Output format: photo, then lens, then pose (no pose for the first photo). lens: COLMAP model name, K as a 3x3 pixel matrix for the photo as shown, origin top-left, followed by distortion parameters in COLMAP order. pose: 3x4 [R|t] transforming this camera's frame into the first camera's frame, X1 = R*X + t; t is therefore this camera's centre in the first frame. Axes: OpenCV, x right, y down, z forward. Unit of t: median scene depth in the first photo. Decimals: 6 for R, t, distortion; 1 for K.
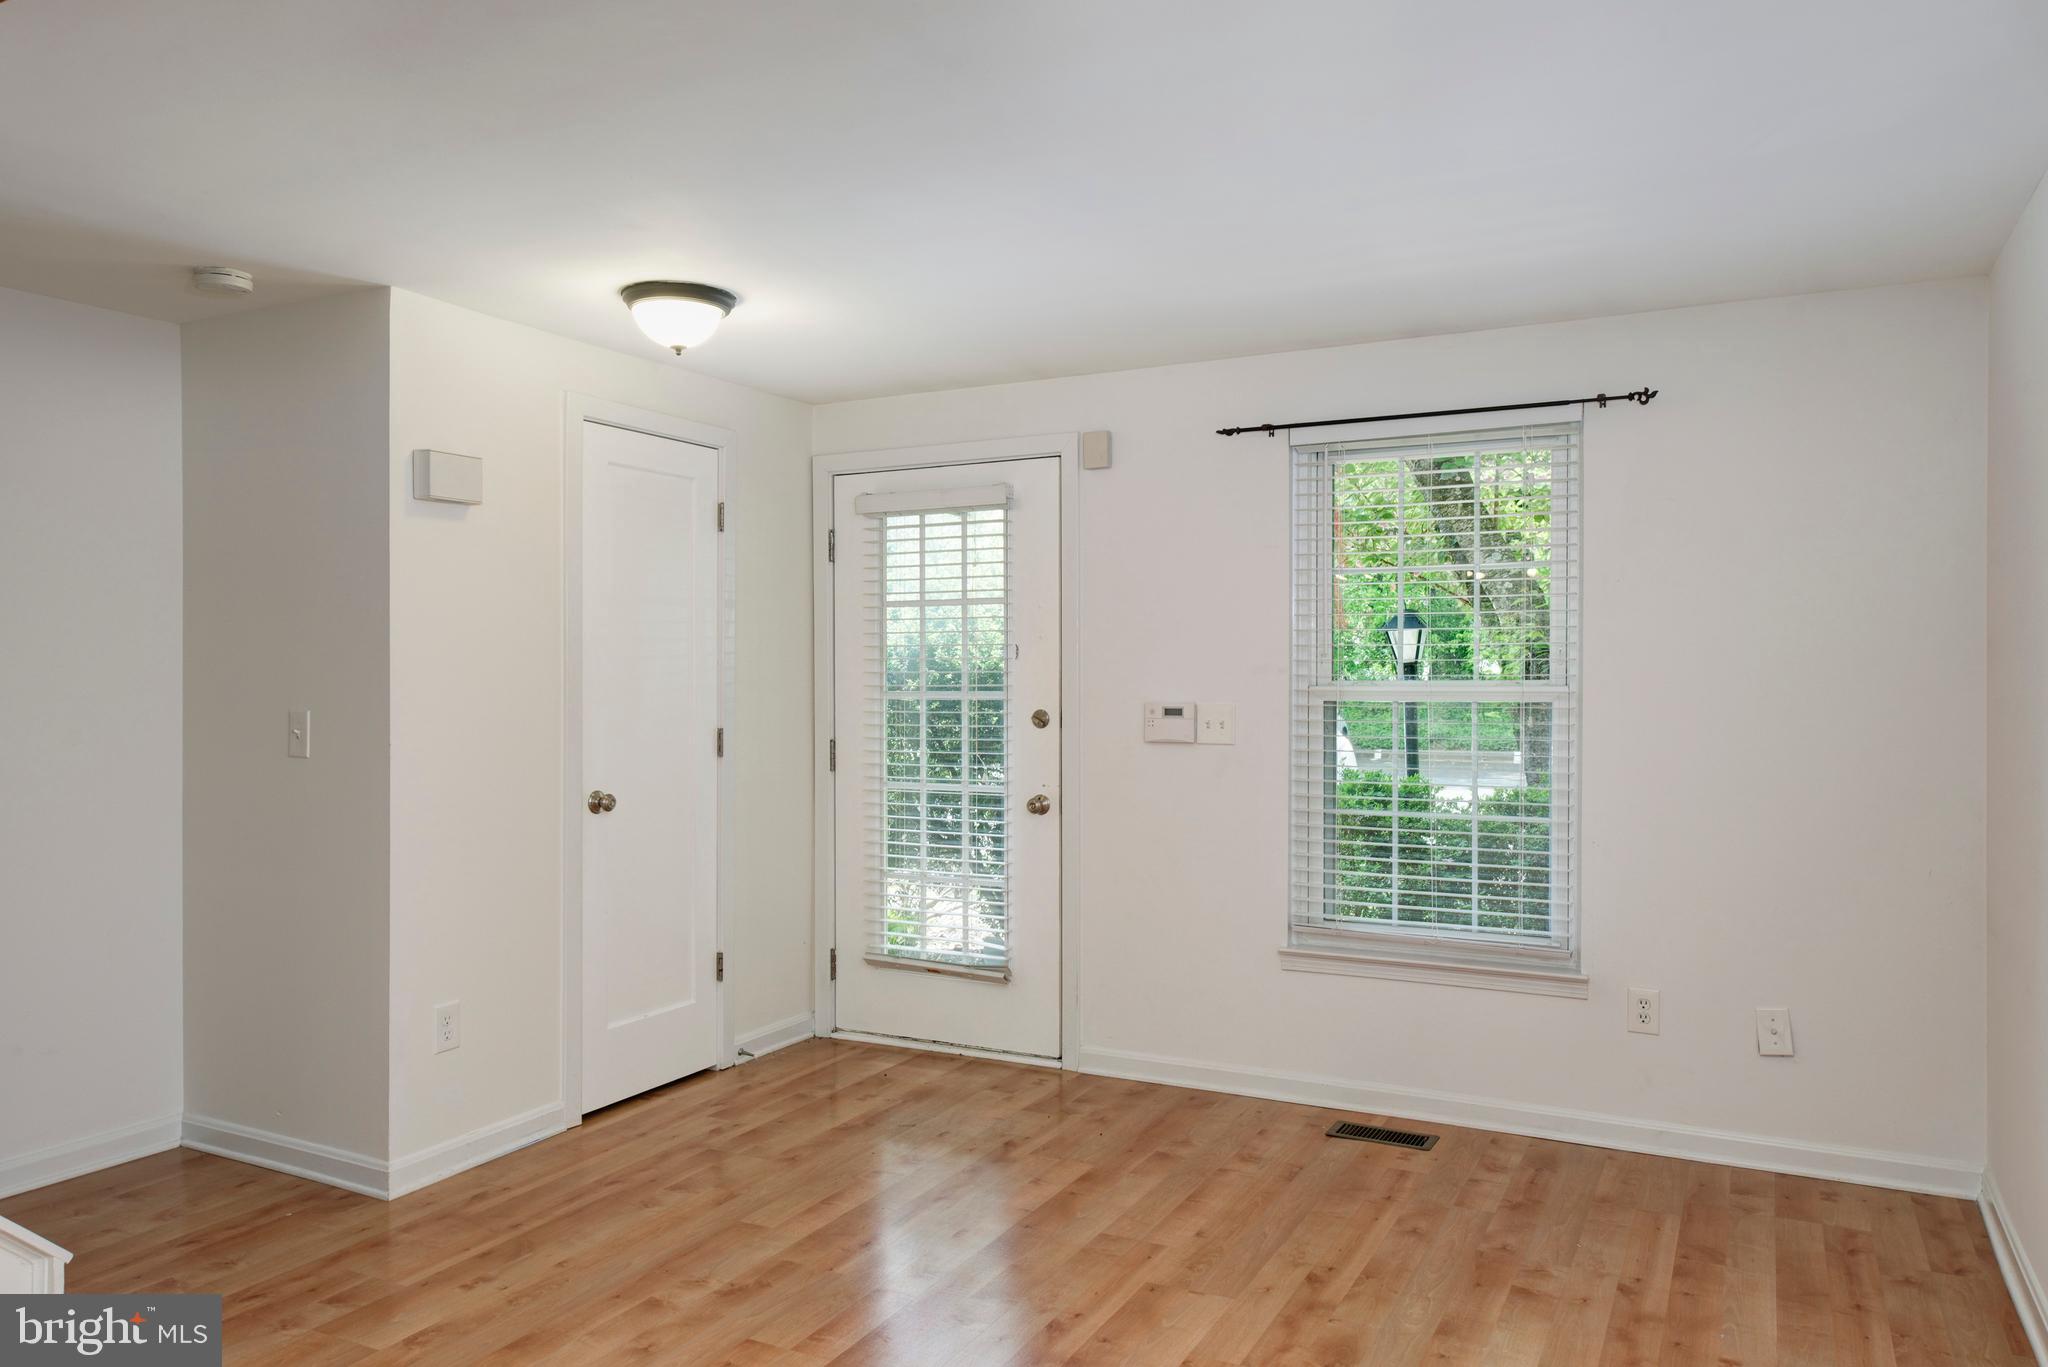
lens RADIAL K [[1443.6, 0, 959.8], [0, 1443.6, 688.2], [0, 0, 1]] dist [0.006468, -0.009430]
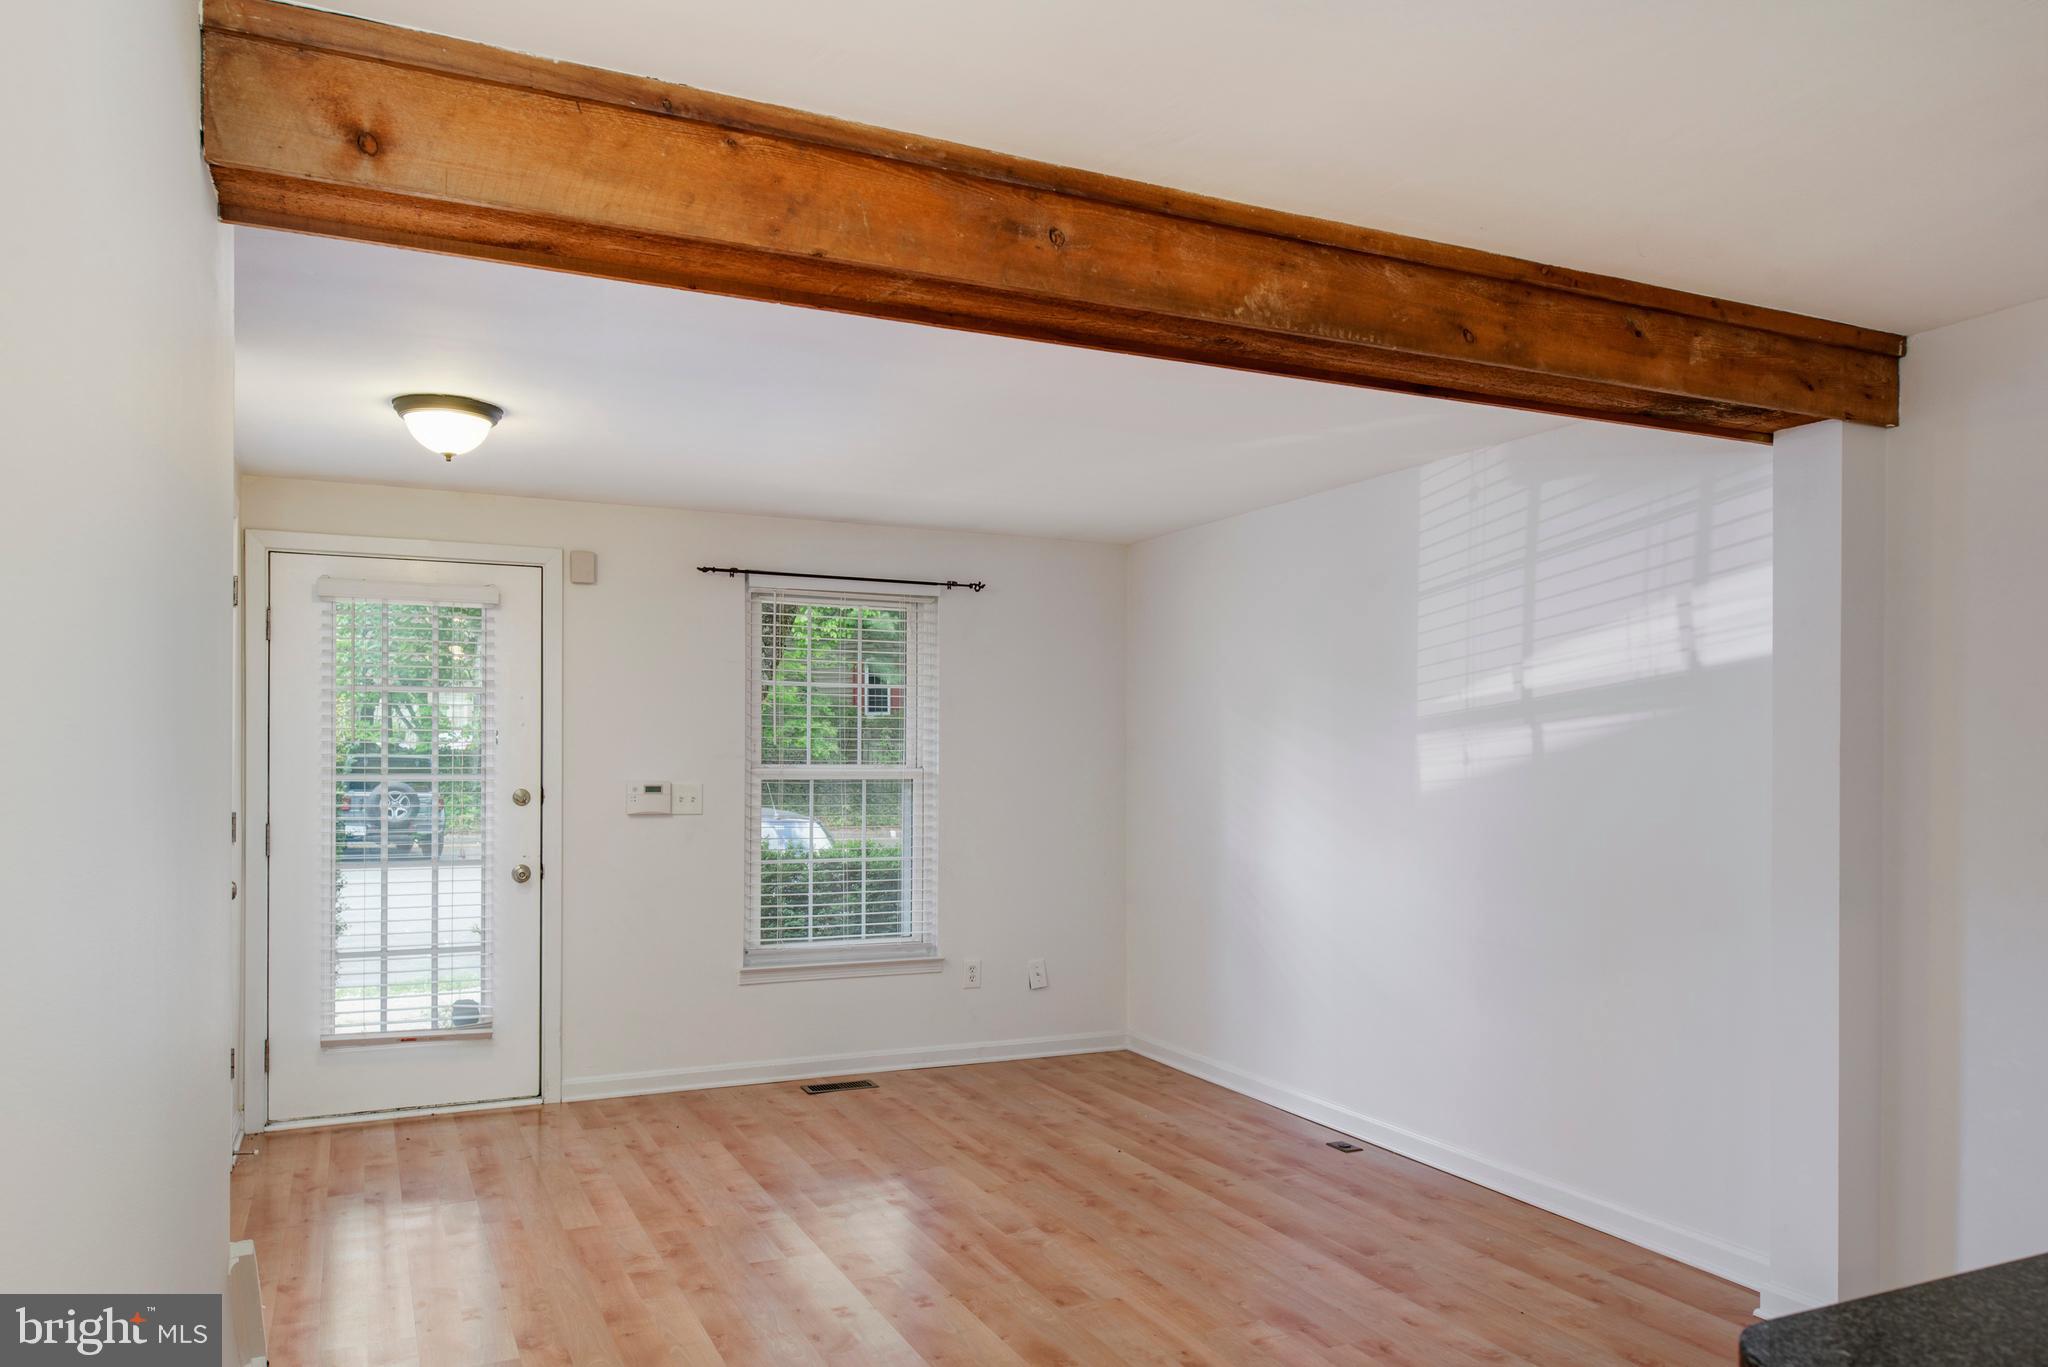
lens RADIAL K [[1460.0, 0, 1025.2], [0, 1460.0, 776.0], [0, 0, 1]] dist [0.004727, 0.000051]
pose [[0.583865, -0.000573, 0.811851, -0.760568], [0.002853, 0.999995, -0.001346, 0.008445], [-0.811846, 0.003102, 0.583863, 0.018267]]
